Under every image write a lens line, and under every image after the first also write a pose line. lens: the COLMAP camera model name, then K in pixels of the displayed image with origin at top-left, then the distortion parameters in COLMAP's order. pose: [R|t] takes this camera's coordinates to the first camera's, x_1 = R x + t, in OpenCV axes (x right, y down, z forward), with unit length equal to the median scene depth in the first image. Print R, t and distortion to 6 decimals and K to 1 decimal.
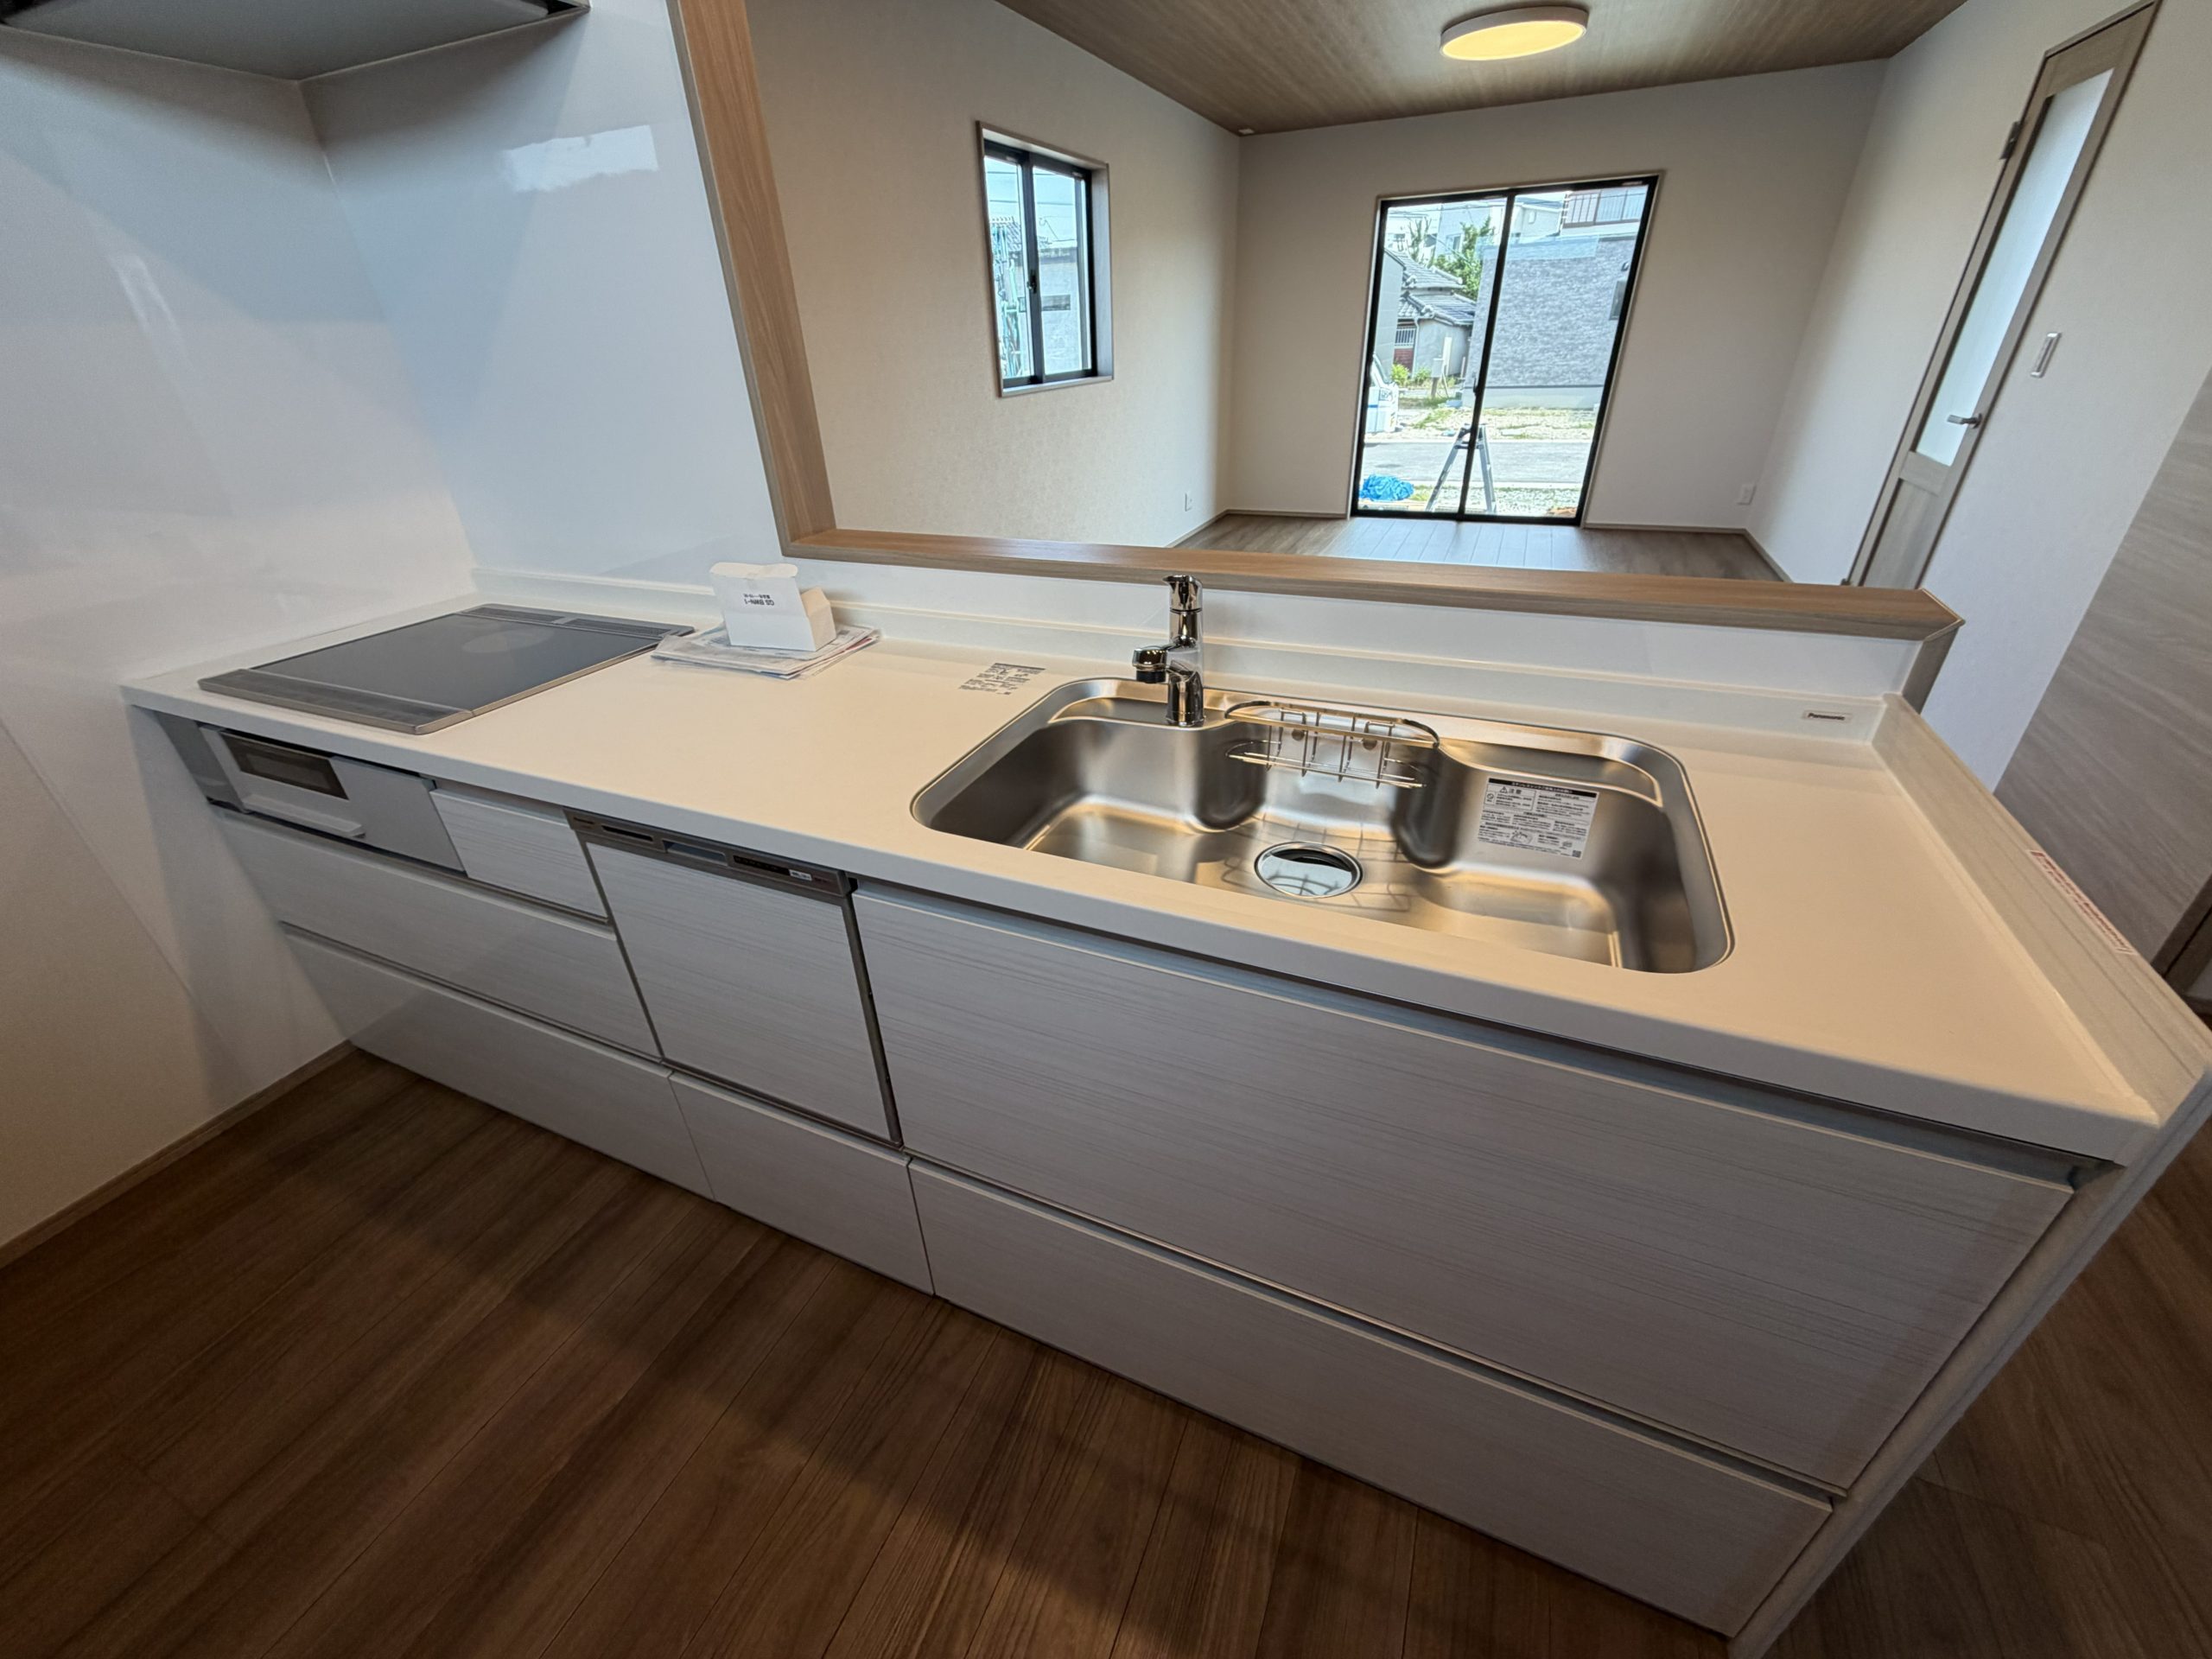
lens RADIAL K [[877.1, 0, 1103.4], [0, 877.1, 826.7], [0, 0, 1]] dist [-0.001046, 0.000279]
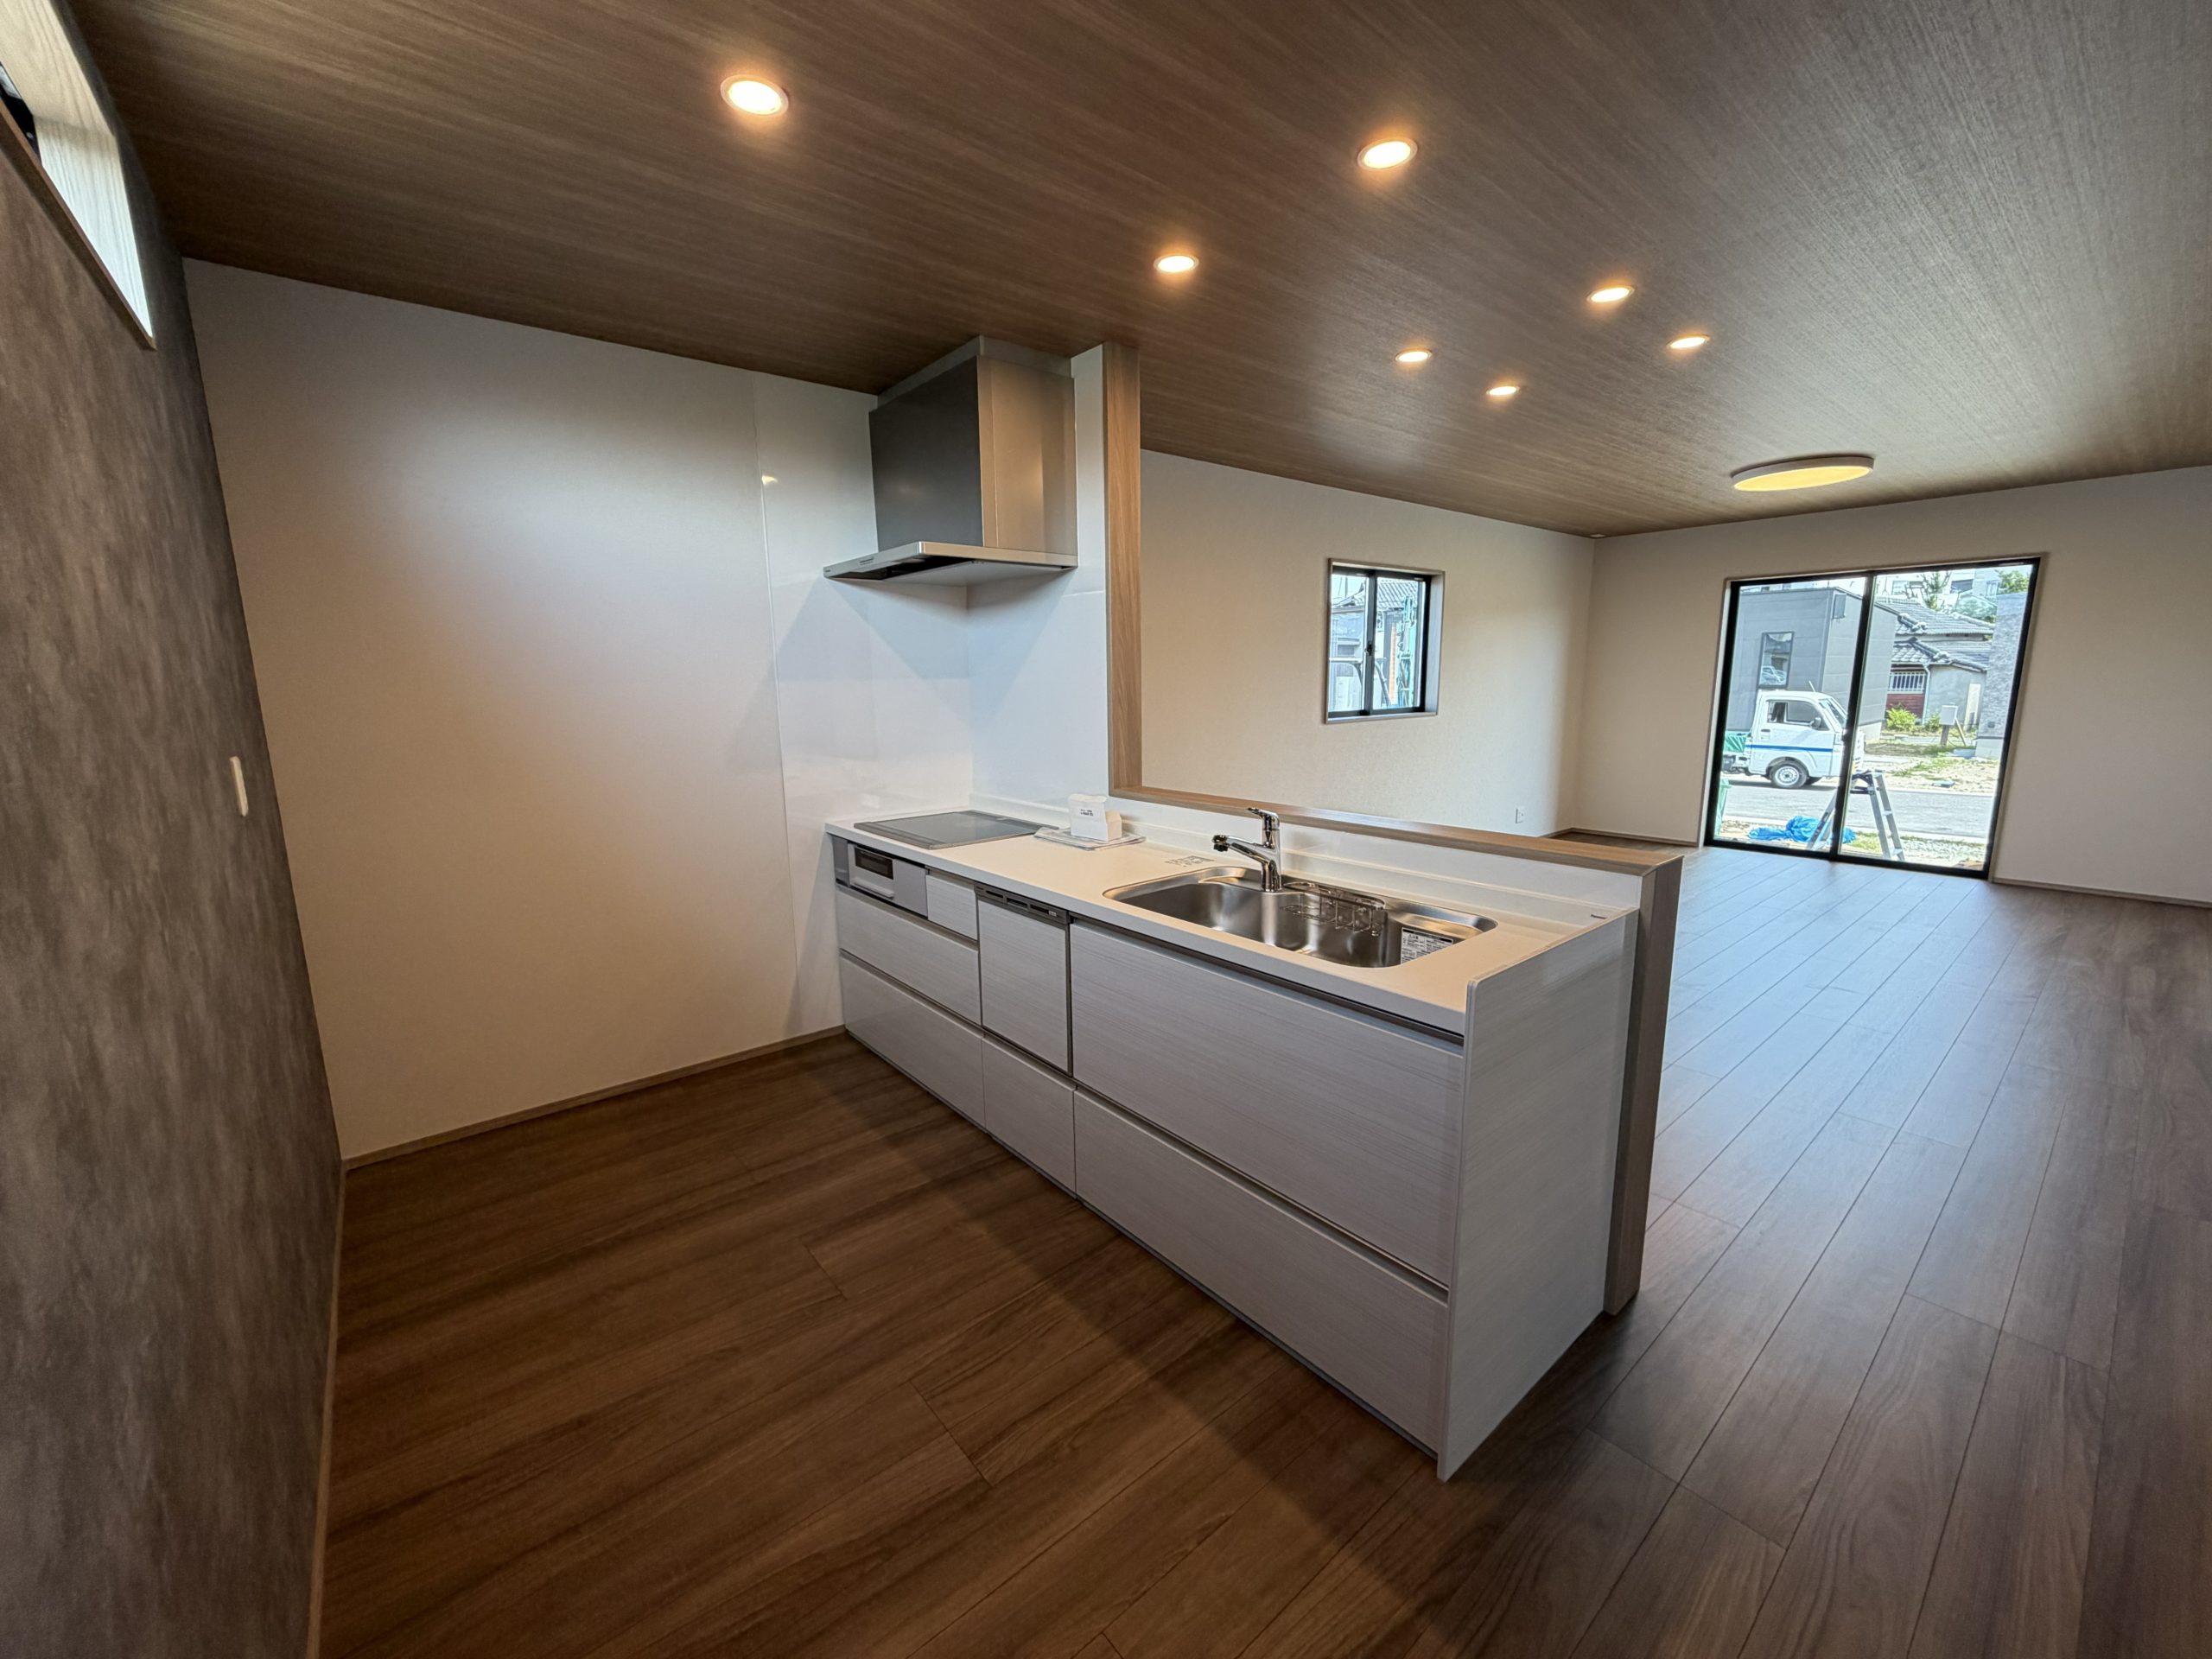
lens RADIAL K [[877.1, 0, 1108.4], [0, 877.1, 830.9], [0, 0, 1]] dist [-0.001046, 0.000279]
pose [[0.894317, 0.099902, -0.436139, 0.465834], [-0.234389, 0.934908, -0.266473, 0.265996], [0.381129, 0.340538, 0.859520, -0.597441]]
